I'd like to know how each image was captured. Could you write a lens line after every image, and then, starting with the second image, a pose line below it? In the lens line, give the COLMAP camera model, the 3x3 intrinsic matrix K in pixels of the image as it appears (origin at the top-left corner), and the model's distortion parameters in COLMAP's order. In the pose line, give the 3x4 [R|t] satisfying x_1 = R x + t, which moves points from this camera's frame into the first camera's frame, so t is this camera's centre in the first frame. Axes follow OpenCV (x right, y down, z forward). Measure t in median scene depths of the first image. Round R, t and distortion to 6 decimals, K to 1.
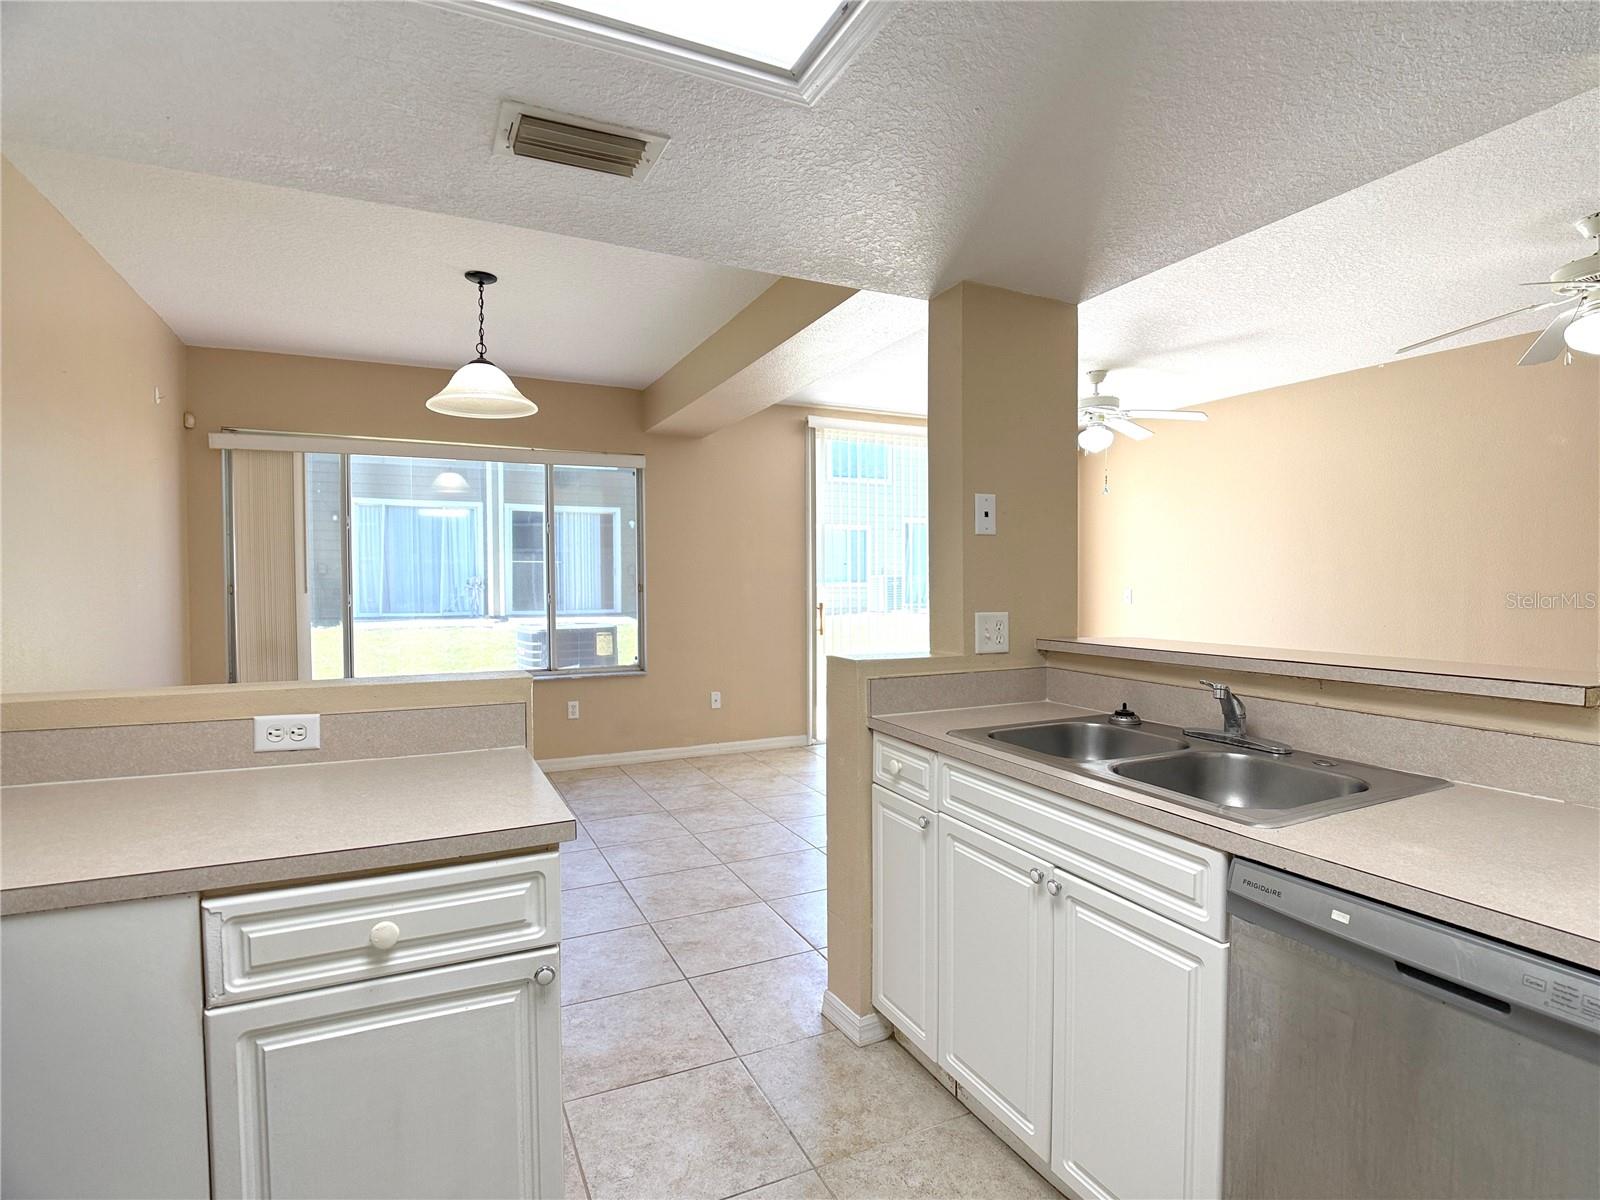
lens RADIAL K [[800.3, 0, 806.7], [0, 800.3, 601.7], [0, 0, 1]] dist [-0.009447, -0.016486]
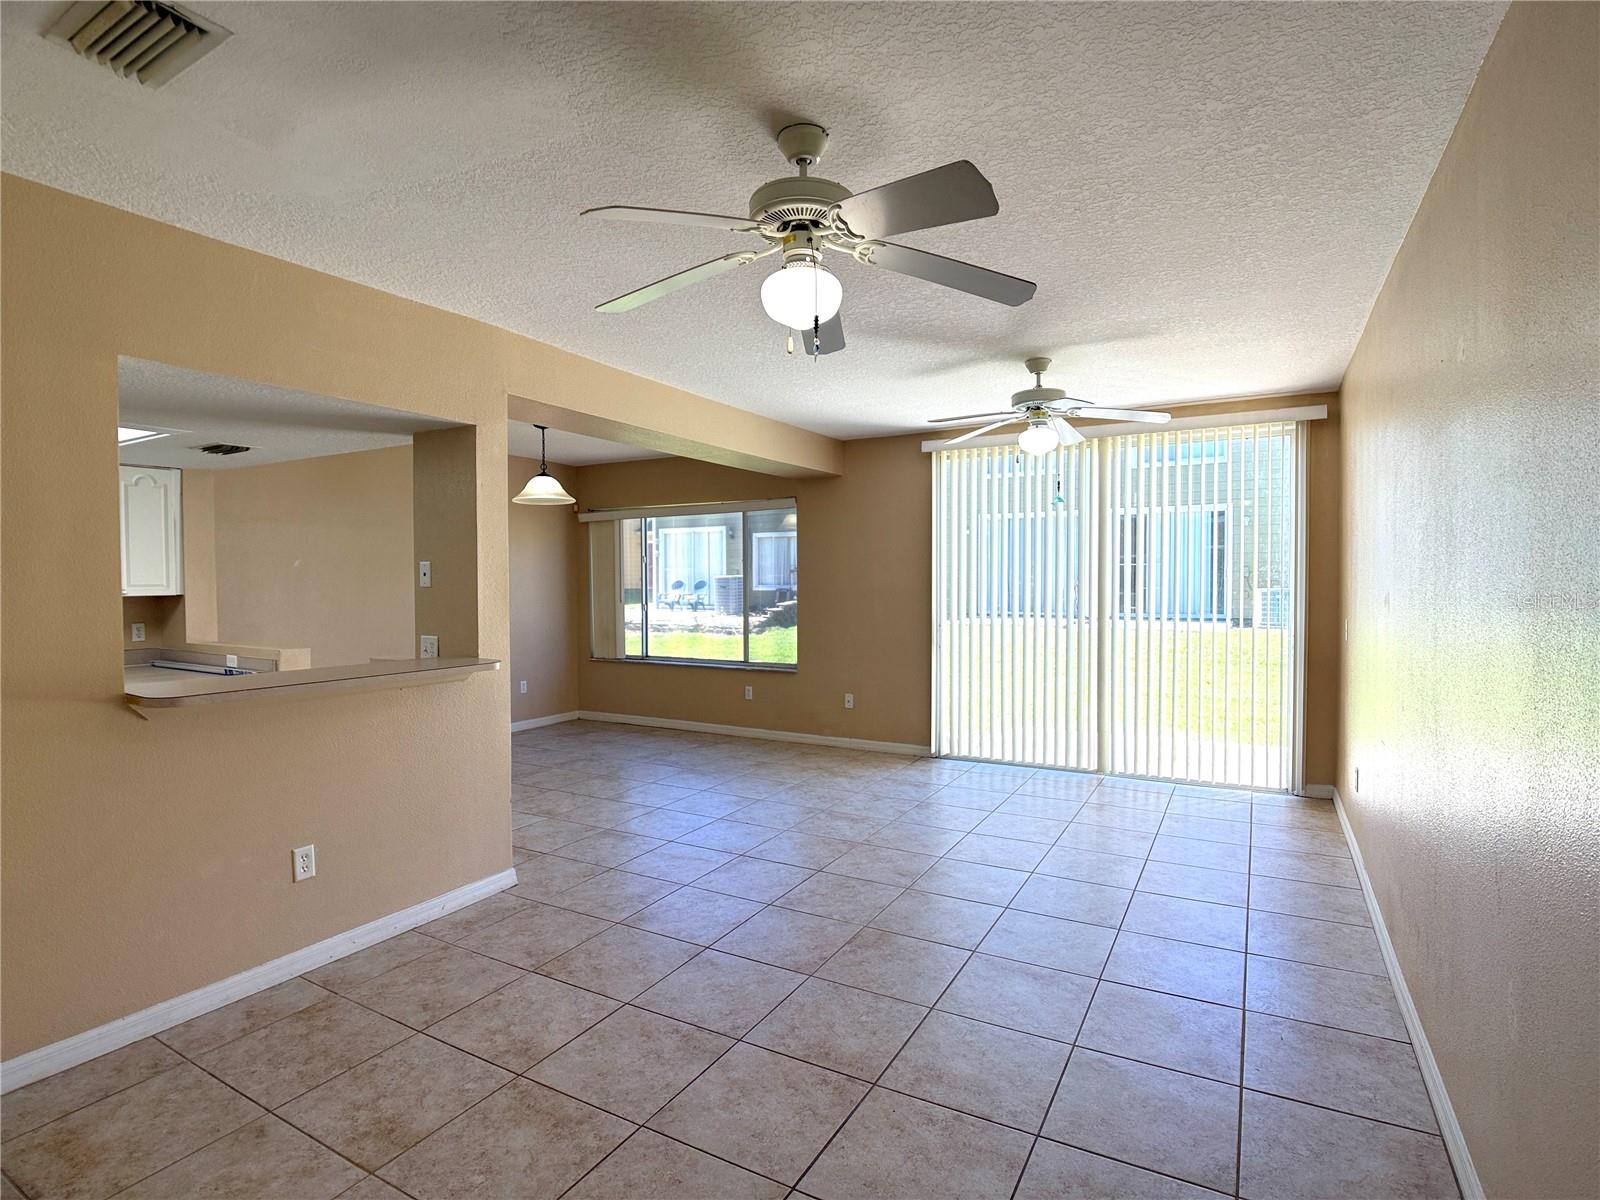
lens RADIAL K [[800.3, 0, 806.7], [0, 800.3, 601.7], [0, 0, 1]] dist [-0.009447, -0.016486]
pose [[0.572323, 0.024431, -0.819664, 0.962336], [-0.020481, 0.999670, 0.015495, -0.045460], [0.819772, 0.007920, 0.572635, 0.340638]]
